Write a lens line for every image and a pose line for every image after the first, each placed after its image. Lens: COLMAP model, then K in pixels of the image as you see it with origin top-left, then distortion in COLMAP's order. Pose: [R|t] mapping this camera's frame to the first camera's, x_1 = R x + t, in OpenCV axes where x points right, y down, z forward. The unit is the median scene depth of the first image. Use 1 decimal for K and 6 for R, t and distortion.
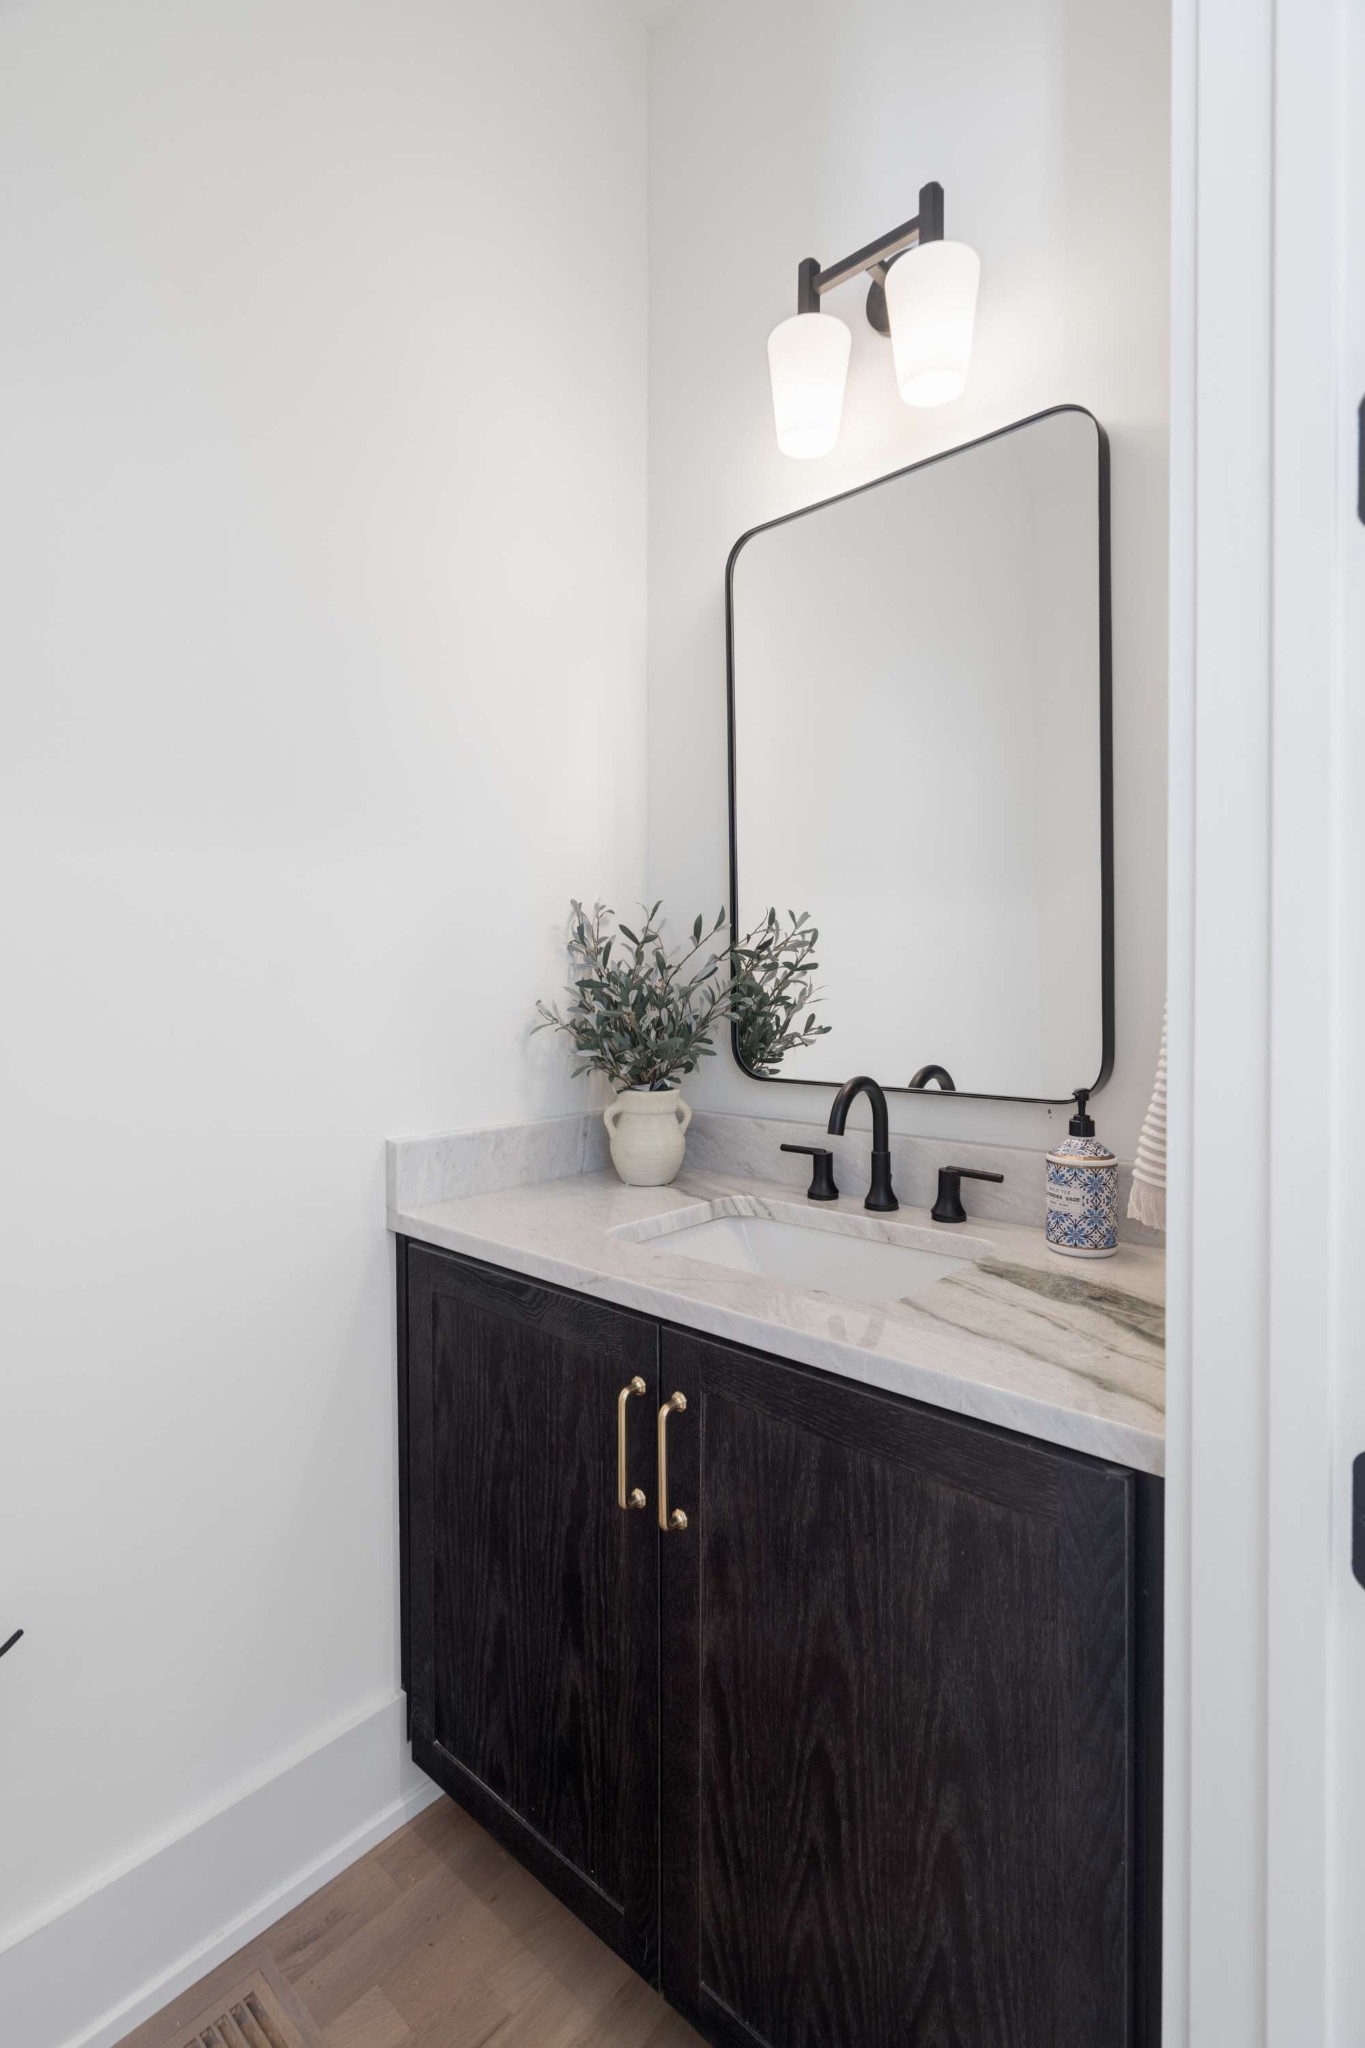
lens RADIAL K [[940.2, 0, 684.1], [0, 940.2, 934.0], [0, 0, 1]] dist [-0.001999, -0.000019]
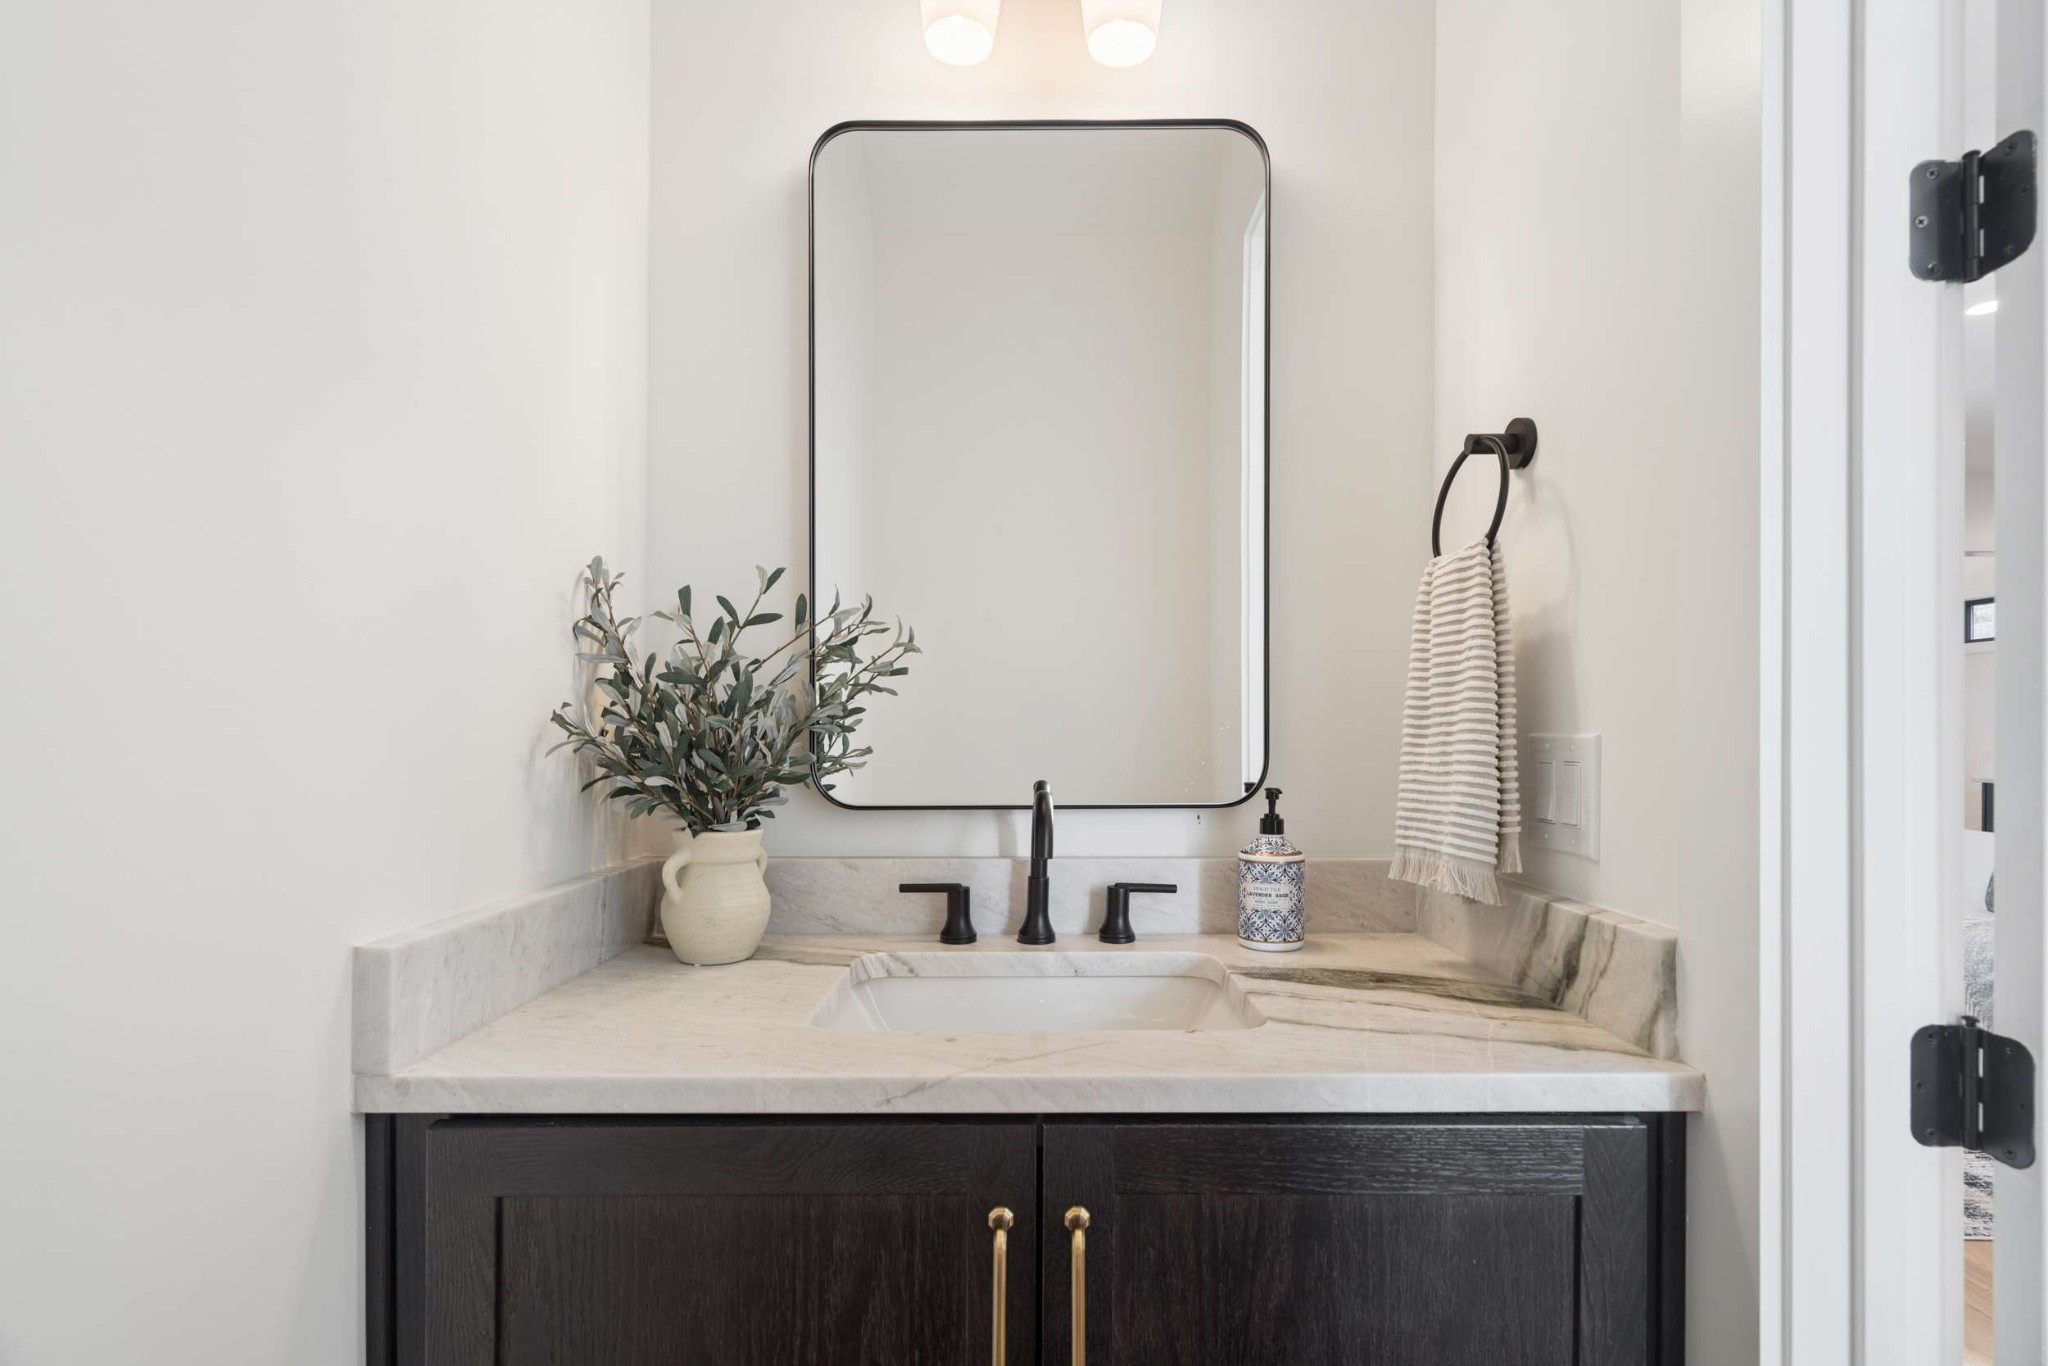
lens RADIAL K [[940.2, 0, 1012.1], [0, 940.2, 688.6], [0, 0, 1]] dist [-0.001999, -0.000019]
pose [[0.749095, 0.034307, 0.661574, -0.400431], [-0.033459, 0.999343, -0.013937, 0.067380], [-0.661617, -0.011696, 0.749751, 0.354598]]
